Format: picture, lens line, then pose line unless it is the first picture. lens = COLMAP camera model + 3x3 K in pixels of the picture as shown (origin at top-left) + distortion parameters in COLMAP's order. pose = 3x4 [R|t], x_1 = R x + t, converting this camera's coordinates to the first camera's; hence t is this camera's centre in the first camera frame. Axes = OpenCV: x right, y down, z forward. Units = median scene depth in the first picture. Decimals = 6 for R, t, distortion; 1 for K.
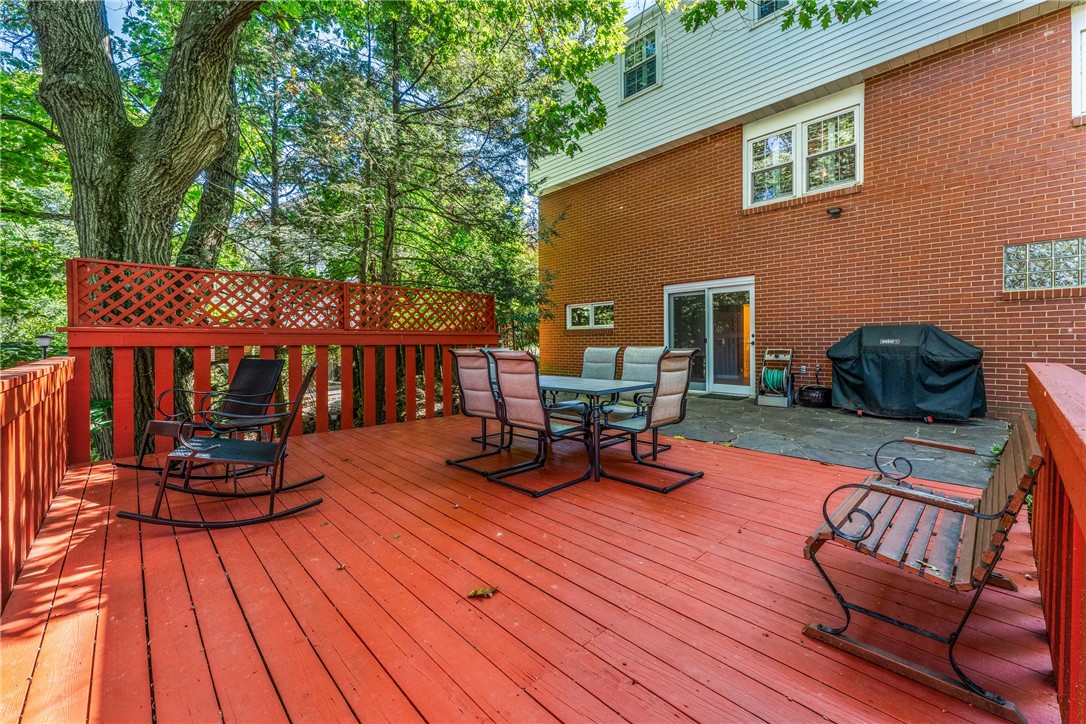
lens RADIAL K [[436.1, 0, 540.5], [0, 436.1, 340.8], [0, 0, 1]] dist [0.003717, -0.000422]
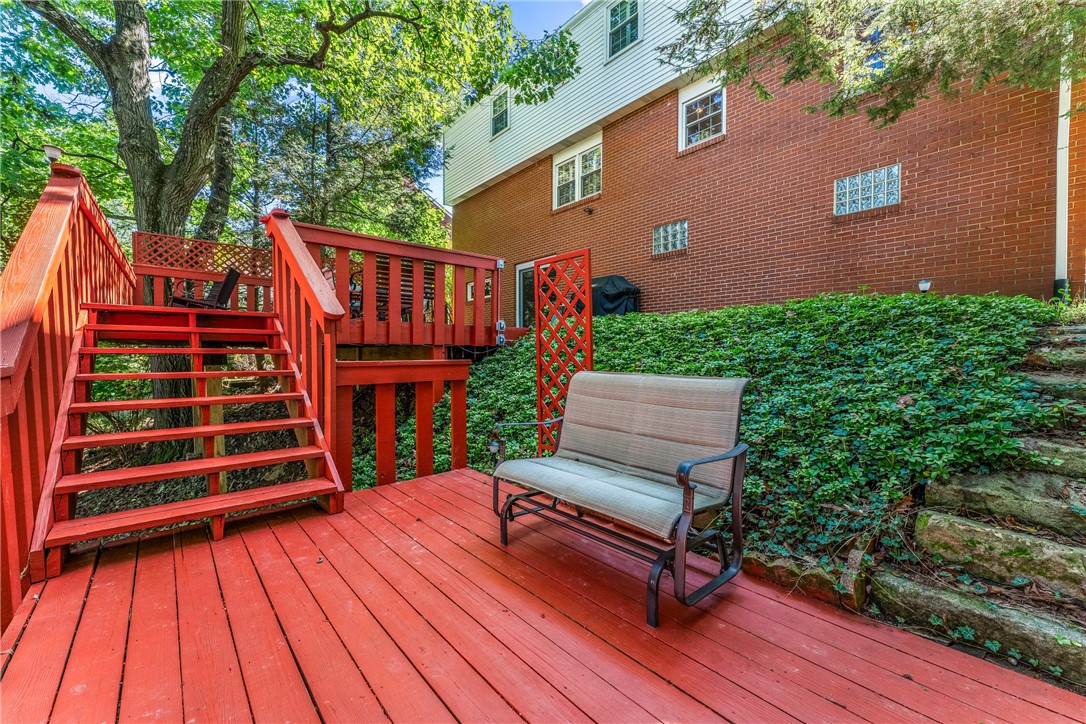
lens RADIAL K [[436.1, 0, 545.2], [0, 436.1, 361.3], [0, 0, 1]] dist [0.003717, -0.000422]
pose [[0.998870, 0.007247, -0.046977, 0.584109], [-0.007045, 0.999965, 0.004472, 0.244467], [0.047008, -0.004136, 0.998886, -0.588827]]
